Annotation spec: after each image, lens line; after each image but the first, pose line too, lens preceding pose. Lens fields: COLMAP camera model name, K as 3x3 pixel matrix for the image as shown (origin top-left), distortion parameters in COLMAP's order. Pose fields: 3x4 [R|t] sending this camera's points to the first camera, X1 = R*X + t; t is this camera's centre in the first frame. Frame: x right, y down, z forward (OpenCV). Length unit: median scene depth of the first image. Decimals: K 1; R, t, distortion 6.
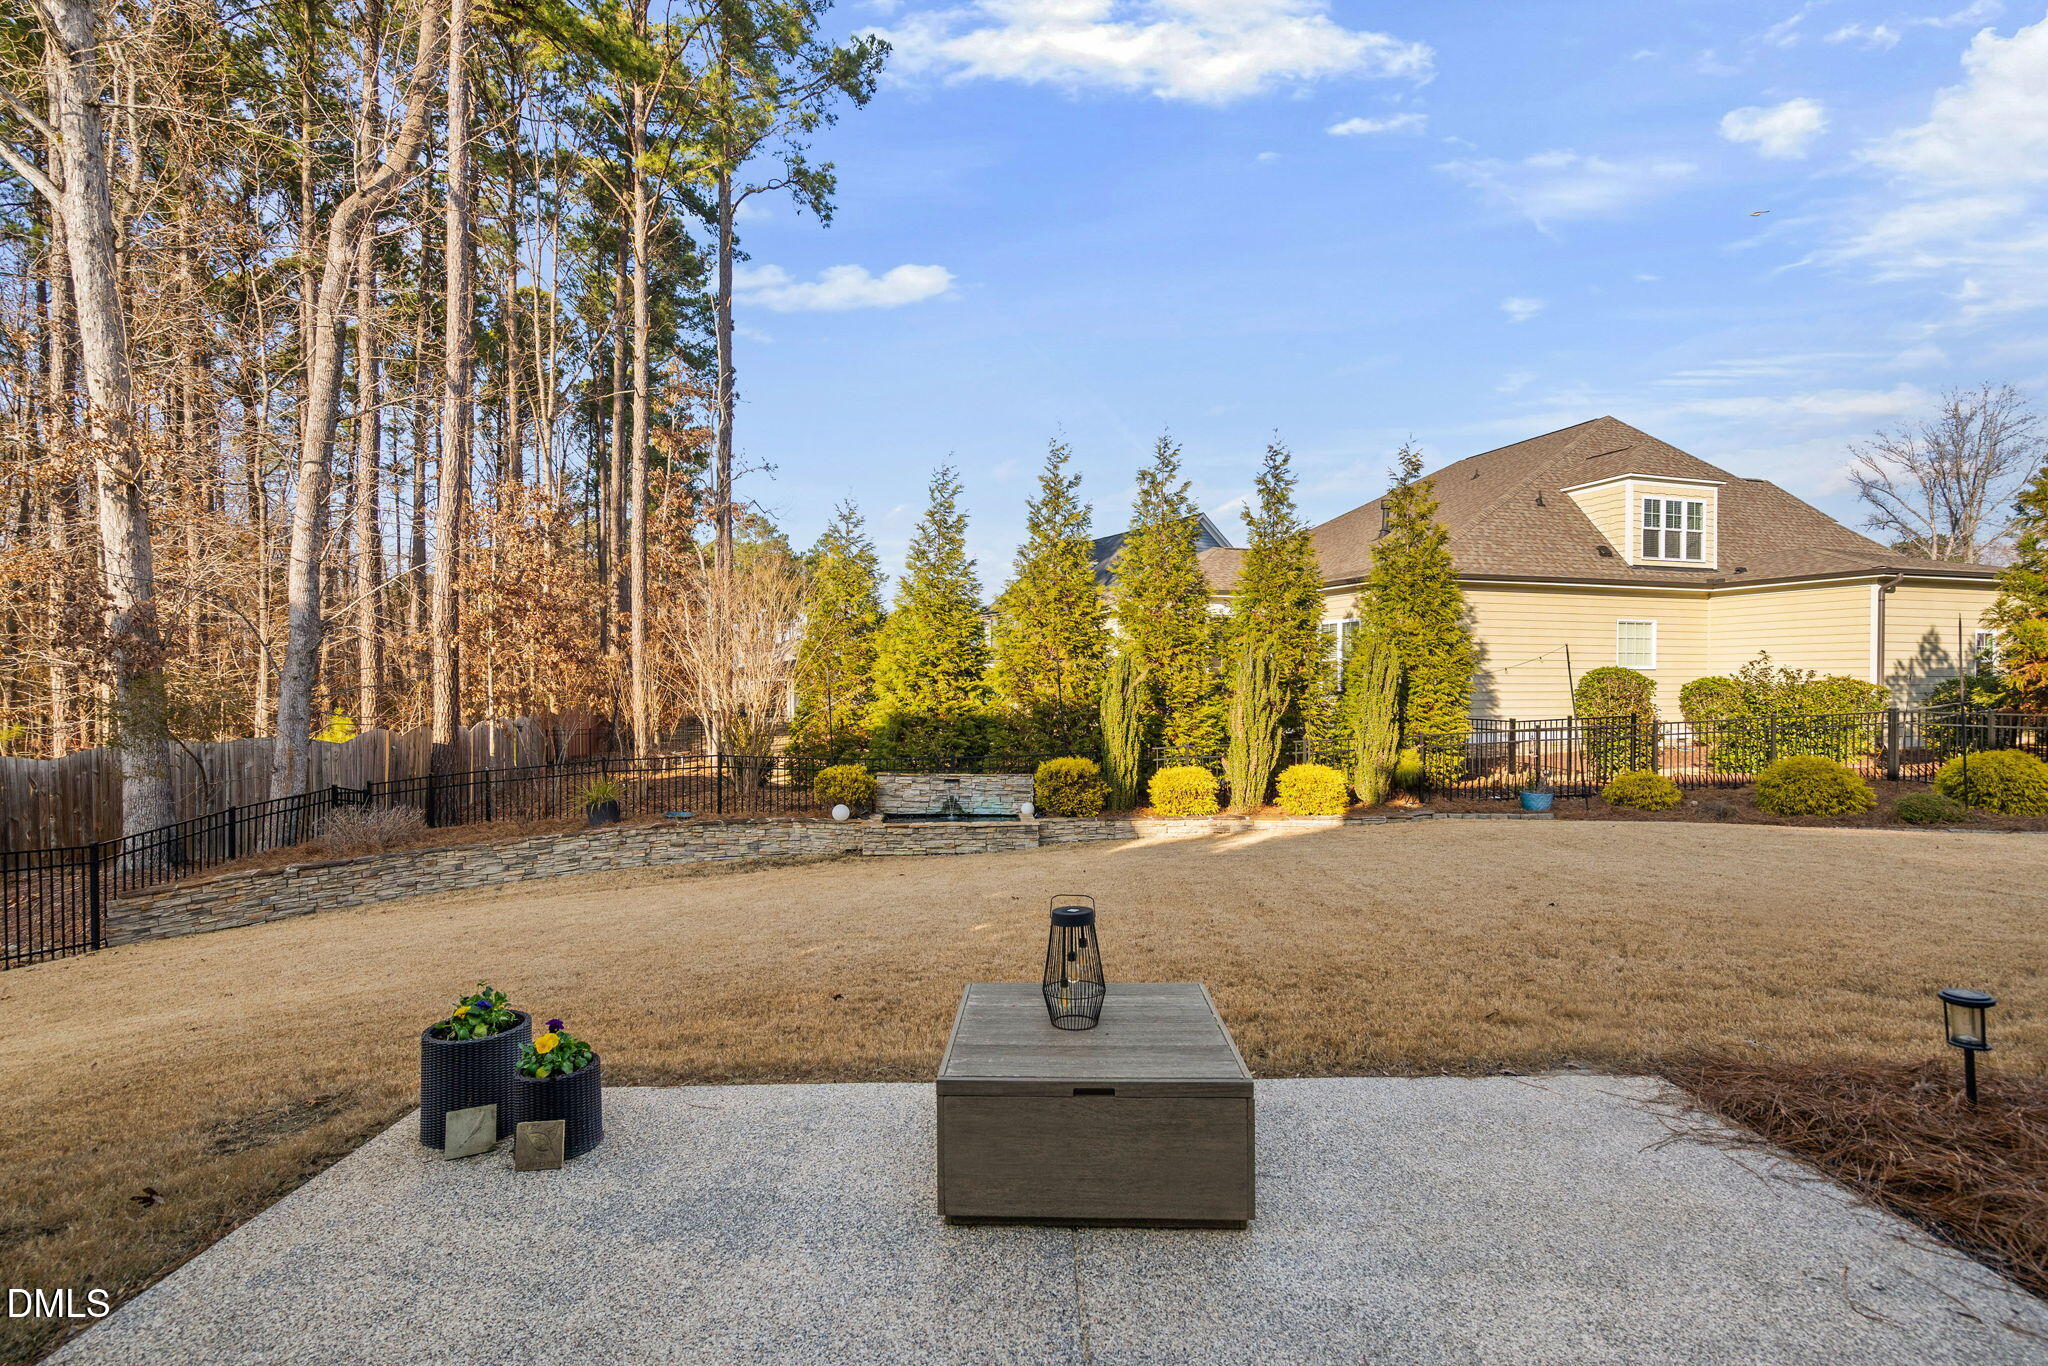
lens RADIAL K [[932.3, 0, 1025.9], [0, 932.3, 678.8], [0, 0, 1]] dist [-0.016062, 0.012171]
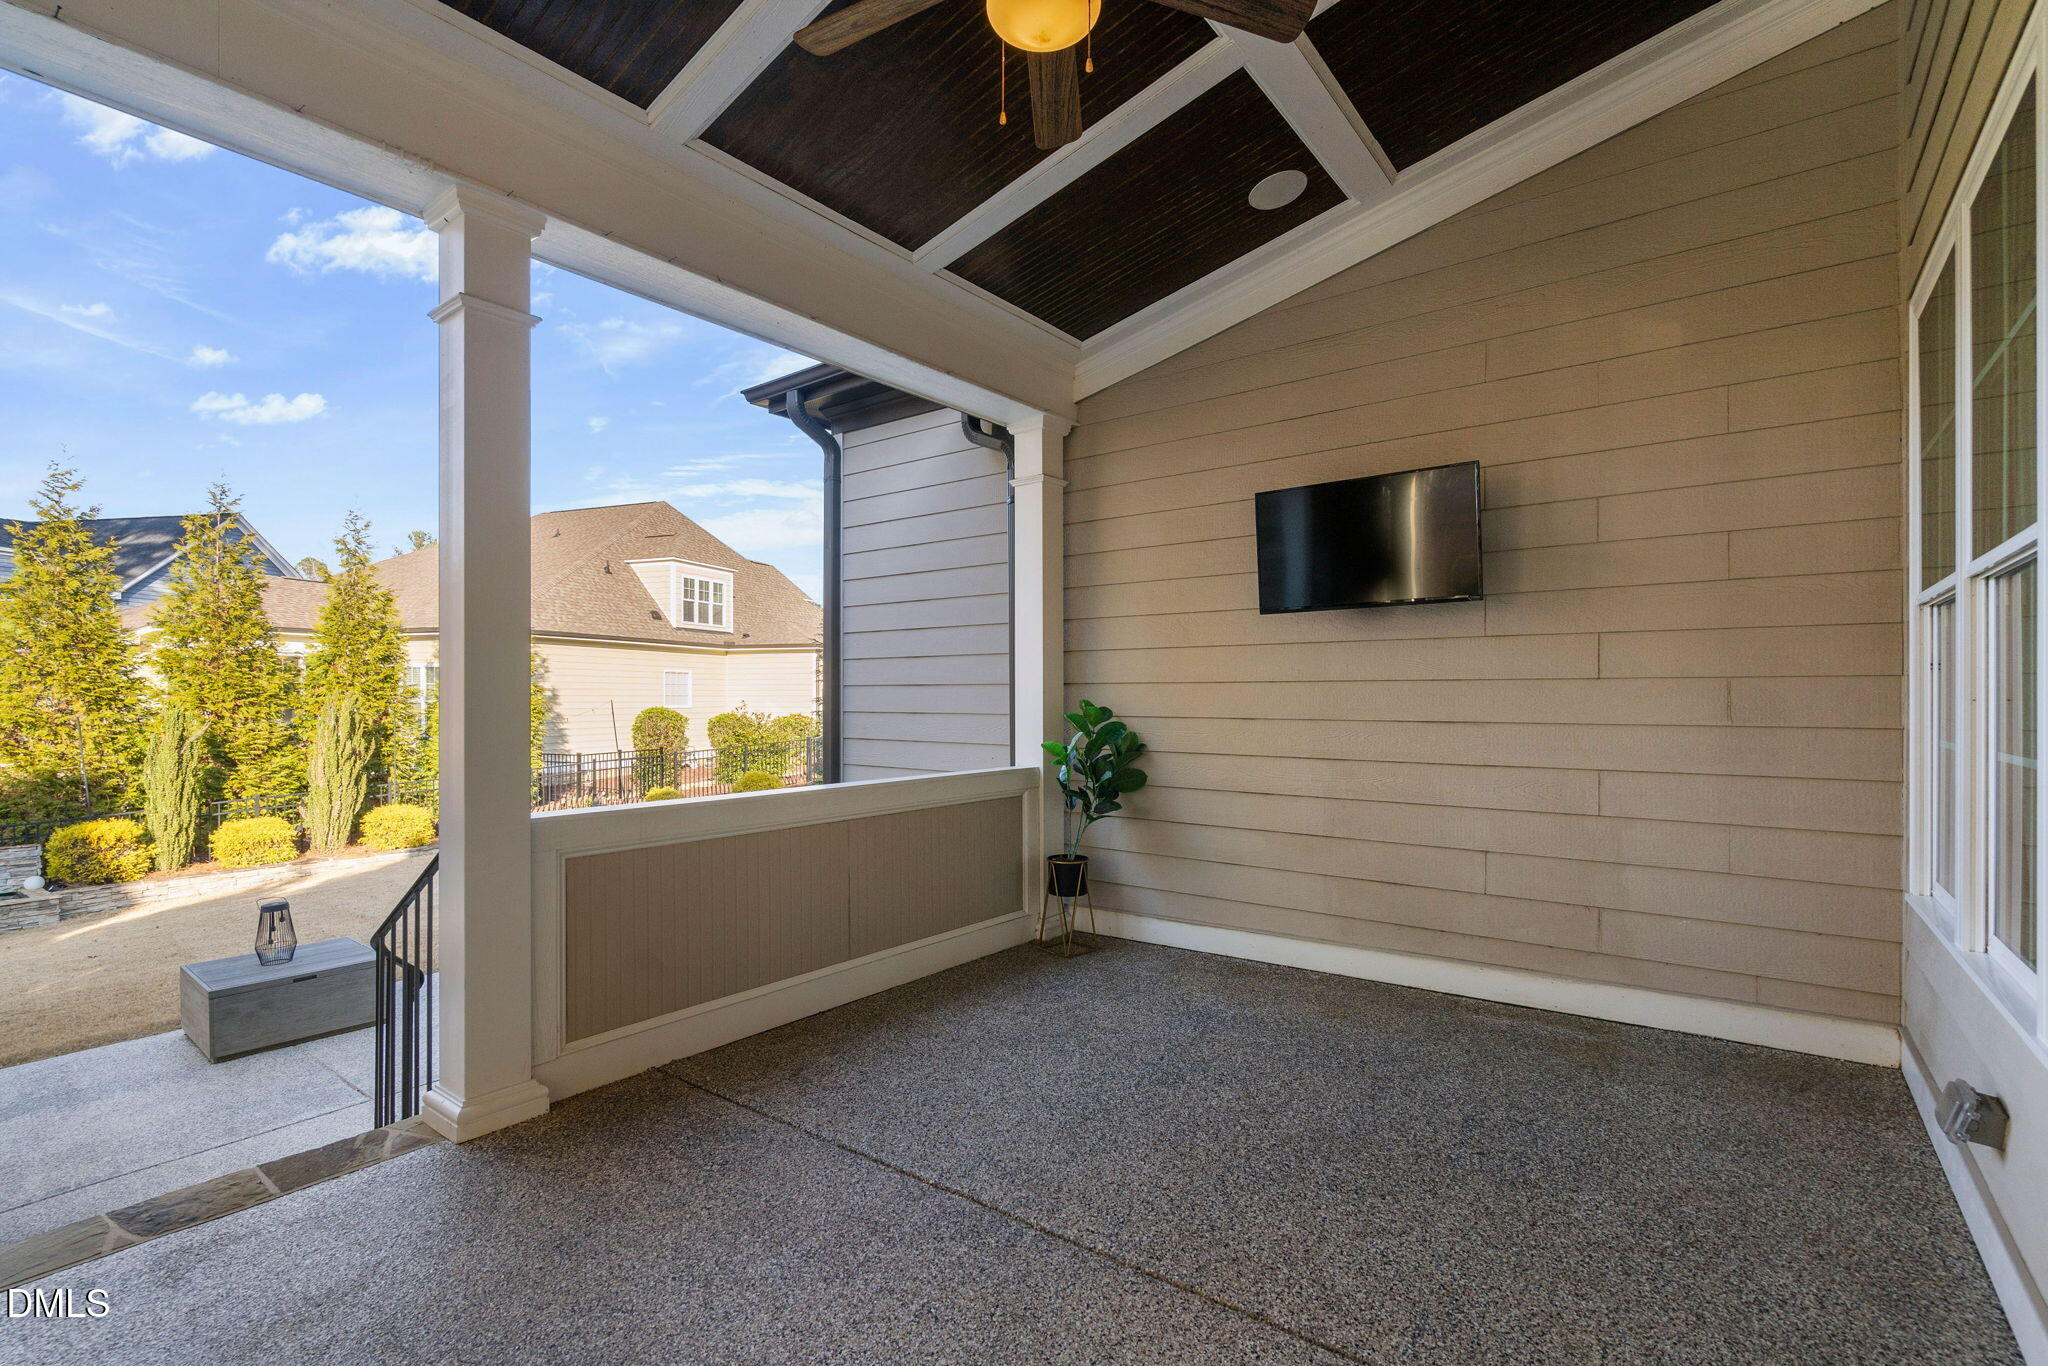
lens RADIAL K [[944.5, 0, 1020.5], [0, 944.5, 695.3], [0, 0, 1]] dist [0.001211, 0.001312]
pose [[0.627884, -0.002297, 0.778304, -0.102200], [0.003881, 0.999992, -0.000180, -0.034735], [-0.778298, 0.003134, 0.627888, -0.287074]]
